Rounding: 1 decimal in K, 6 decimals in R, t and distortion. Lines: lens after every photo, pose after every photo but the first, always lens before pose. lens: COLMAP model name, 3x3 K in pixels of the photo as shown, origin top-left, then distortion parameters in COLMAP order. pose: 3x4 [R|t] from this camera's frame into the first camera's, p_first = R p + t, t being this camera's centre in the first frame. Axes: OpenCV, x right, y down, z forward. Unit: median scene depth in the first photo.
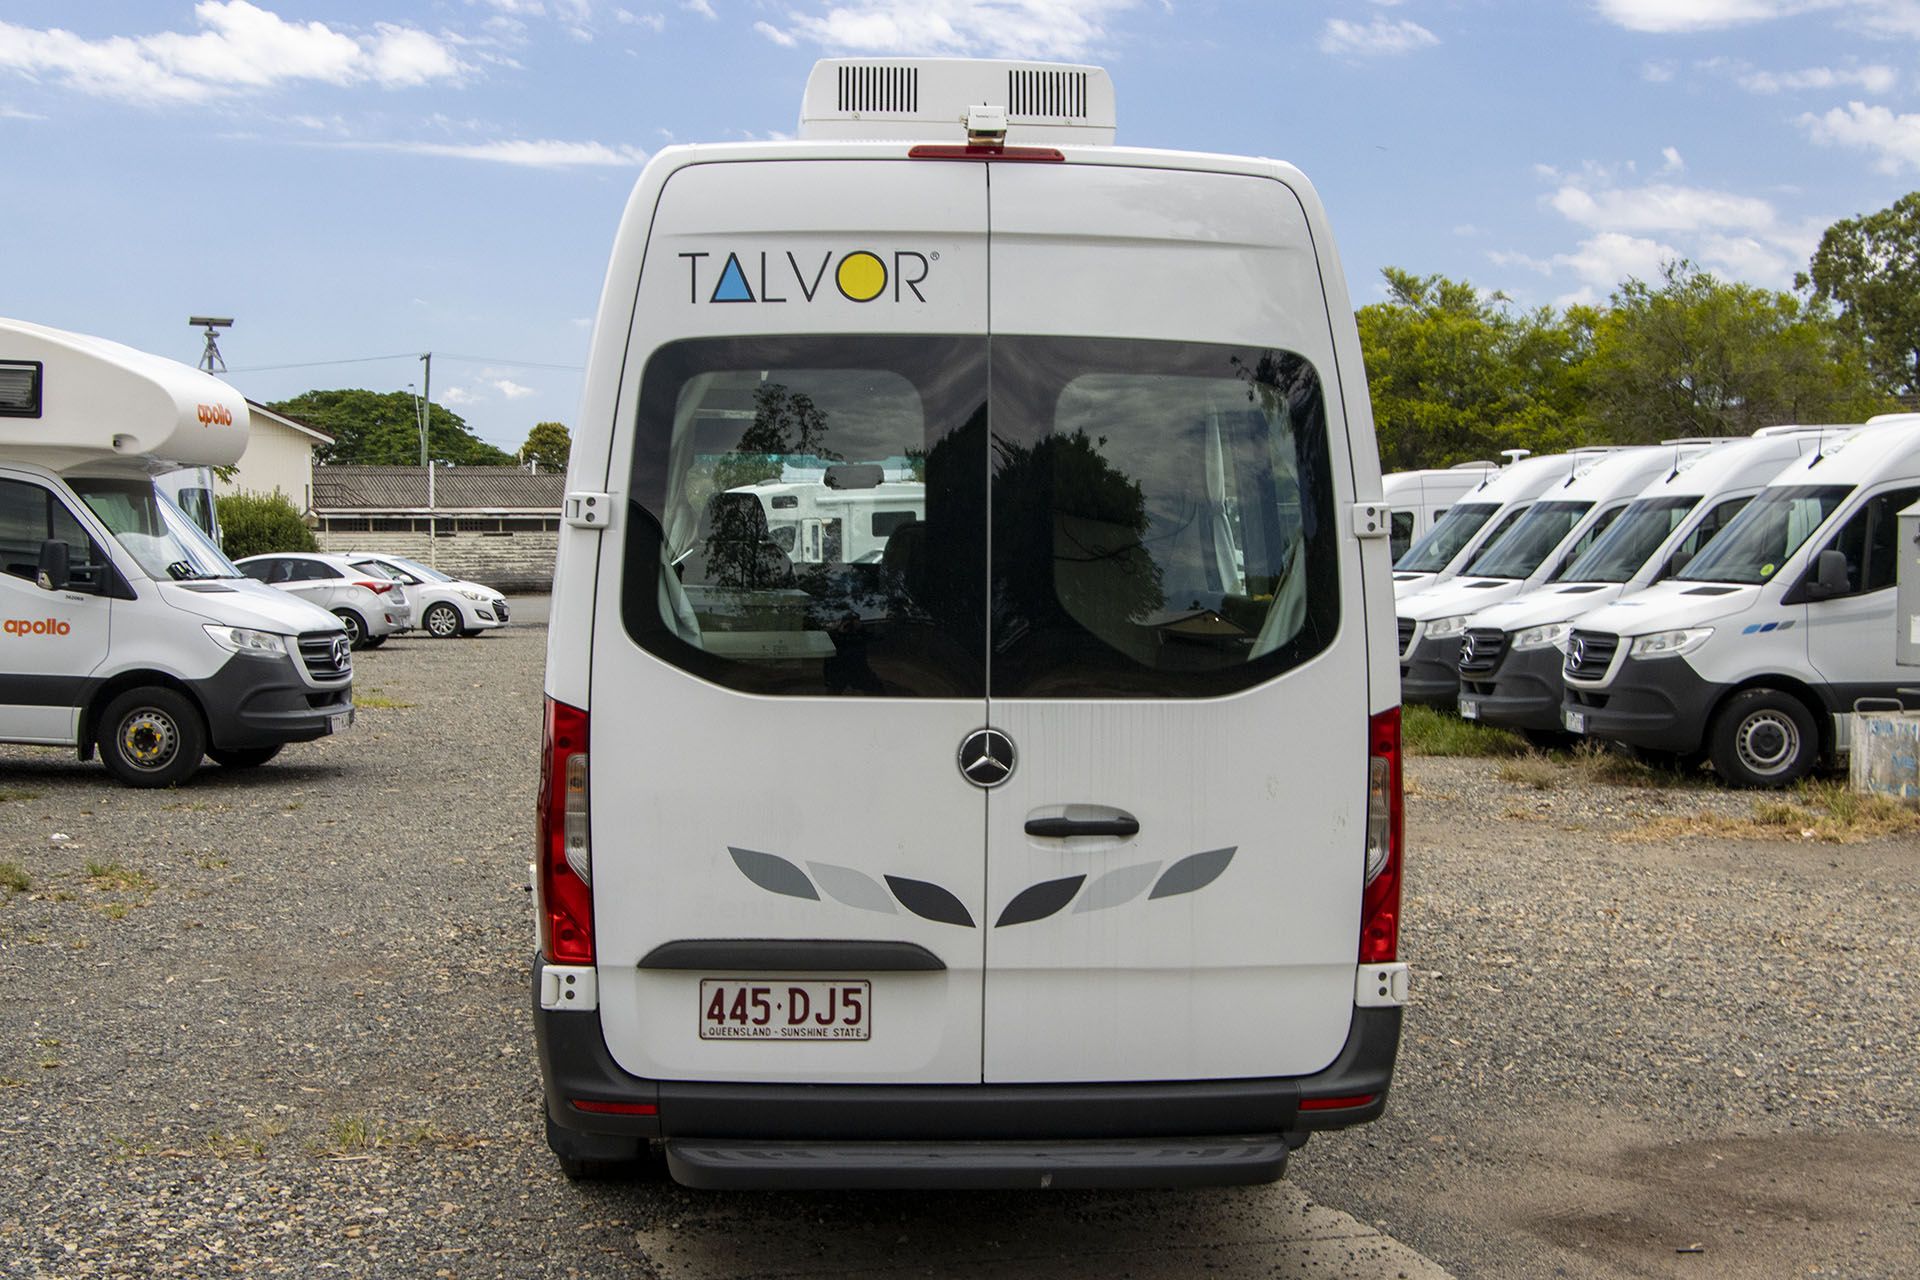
lens RADIAL K [[2629.4, 0, 960.0], [0, 2629.4, 640.0], [0, 0, 1]] dist [0.021921, 0.022175]
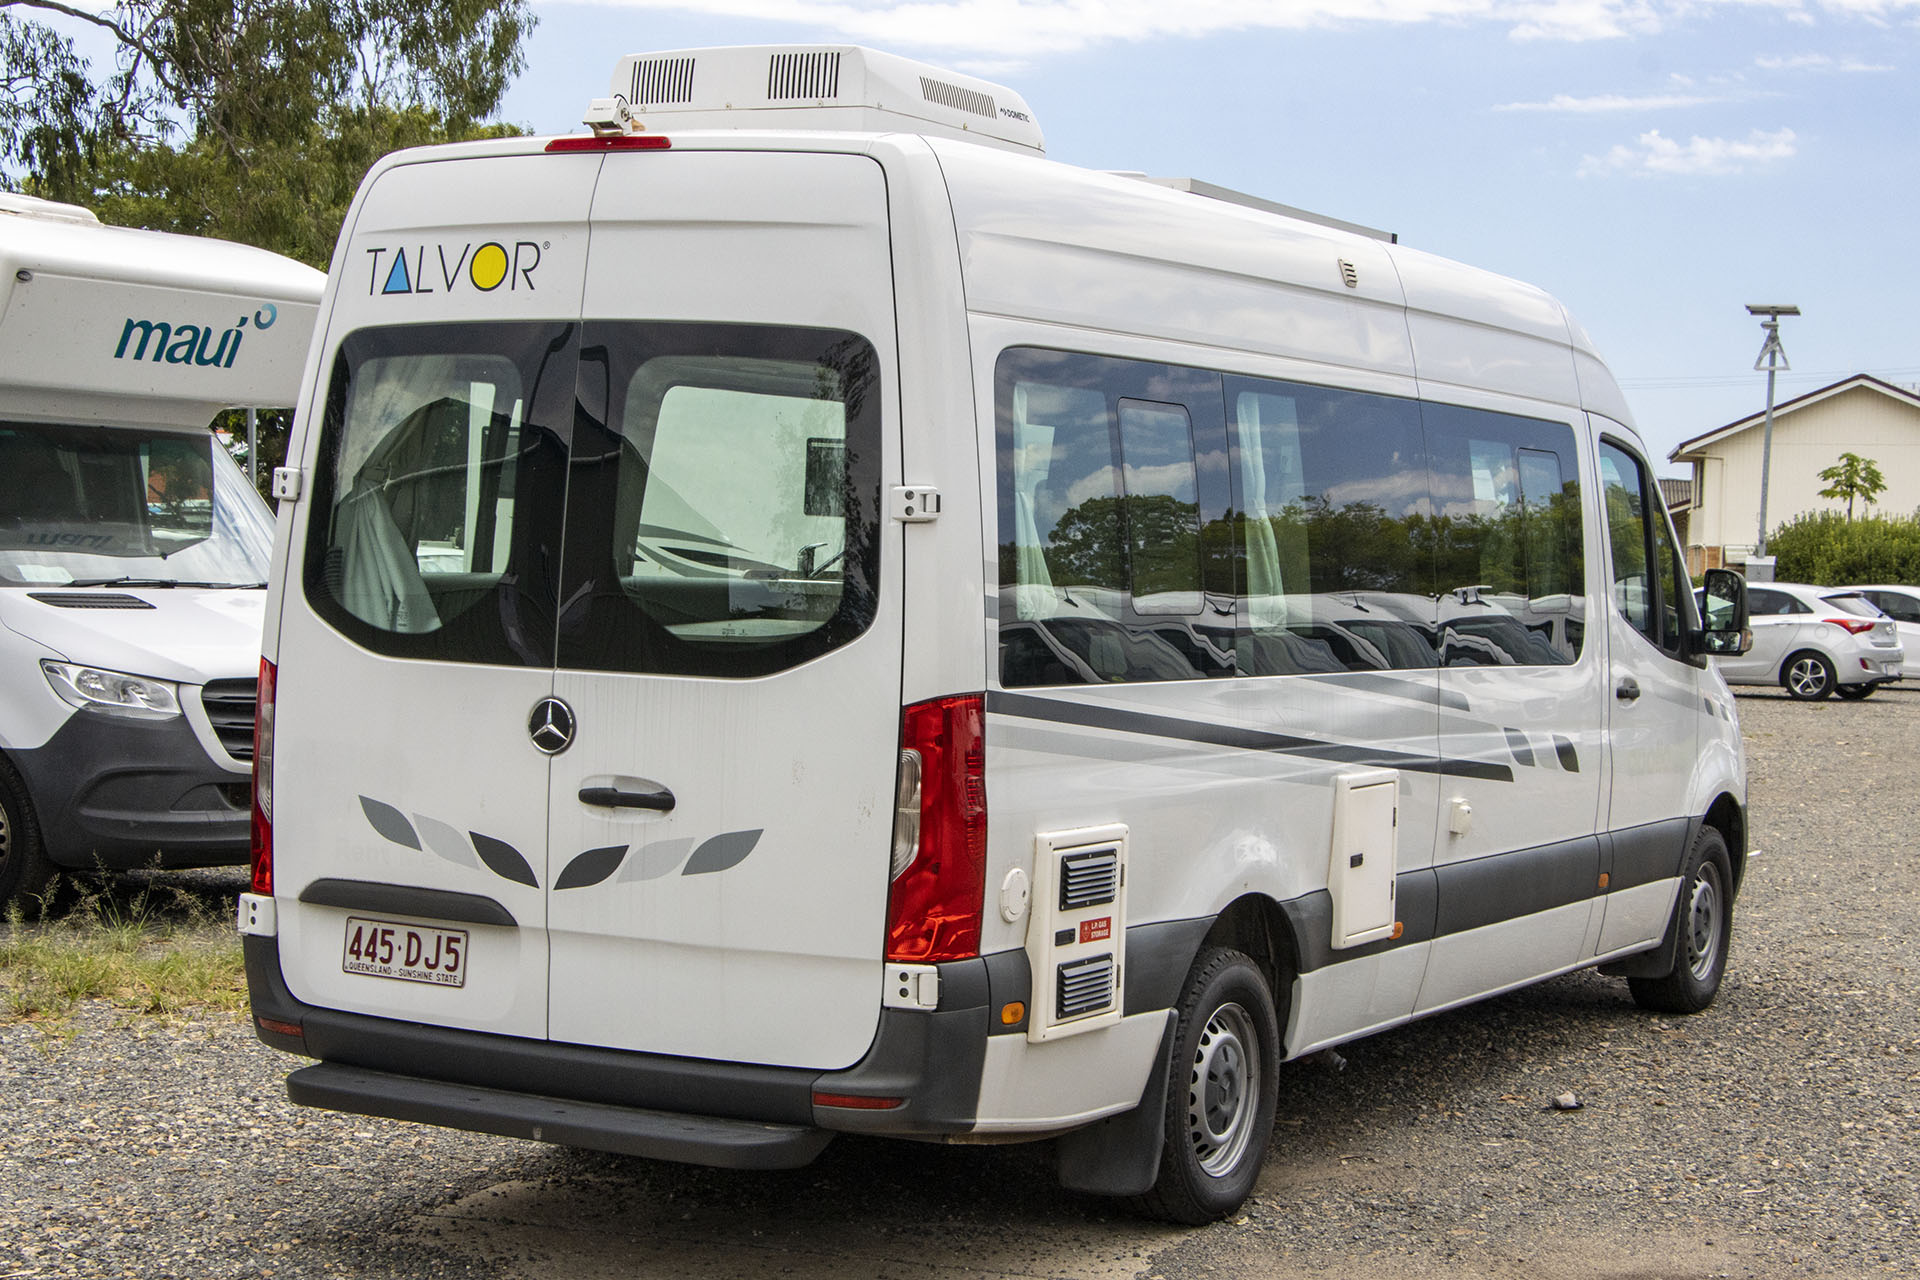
lens RADIAL K [[3161.4, 0, 960.0], [0, 3161.4, 640.0], [0, 0, 1]] dist [0.129396, 0.074151]
pose [[0.833648, 0.036426, -0.551094, 0.831069], [-0.045953, 0.998938, -0.003486, 0.007812], [0.550381, 0.028231, 0.834436, 0.040770]]
